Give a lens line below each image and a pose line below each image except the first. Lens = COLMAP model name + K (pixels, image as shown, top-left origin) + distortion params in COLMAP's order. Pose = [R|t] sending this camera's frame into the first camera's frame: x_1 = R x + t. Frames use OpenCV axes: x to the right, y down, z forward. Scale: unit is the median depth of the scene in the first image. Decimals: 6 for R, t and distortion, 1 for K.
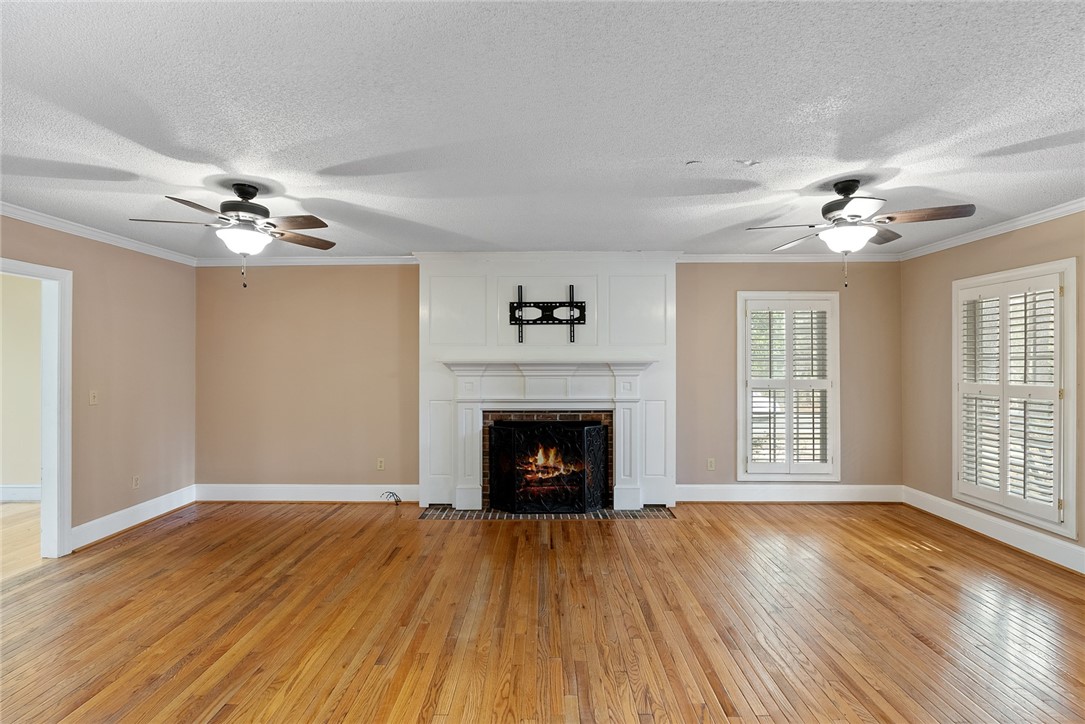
lens RADIAL K [[502.1, 0, 542.5], [0, 502.1, 362.0], [0, 0, 1]] dist [-0.003747, -0.000830]
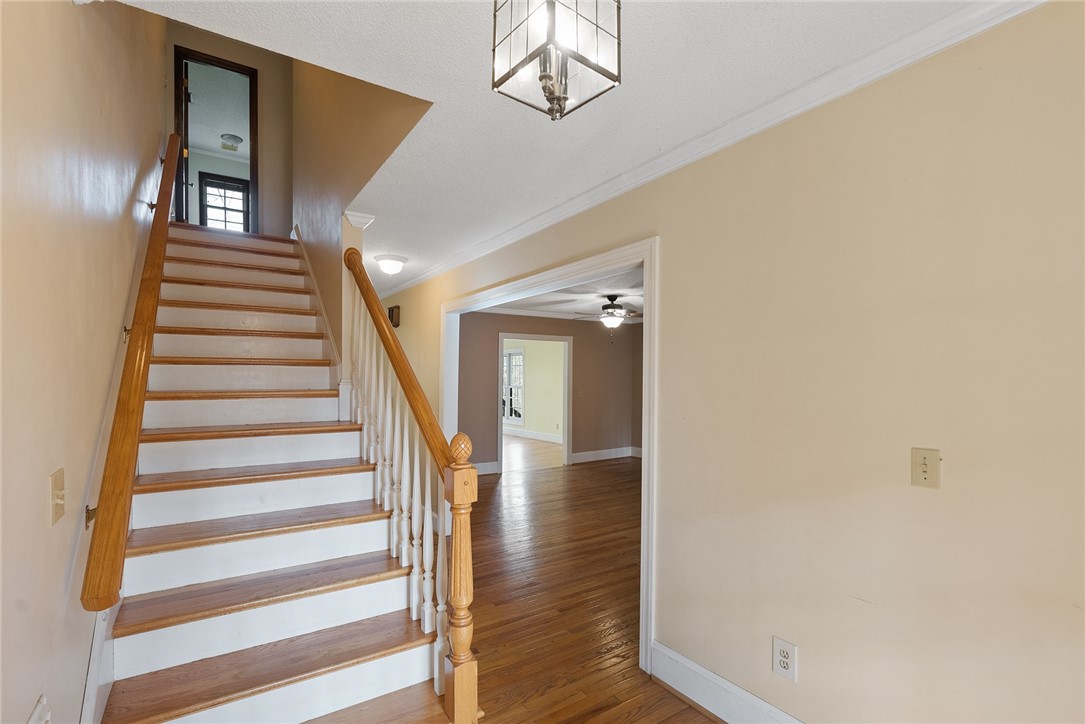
lens RADIAL K [[502.1, 0, 542.5], [0, 502.1, 362.0], [0, 0, 1]] dist [-0.003747, -0.000830]
pose [[0.572927, -0.021302, -0.819329, 0.962244], [-0.001921, 0.999625, -0.027332, -0.010059], [0.819604, 0.017233, 0.572671, -0.454309]]
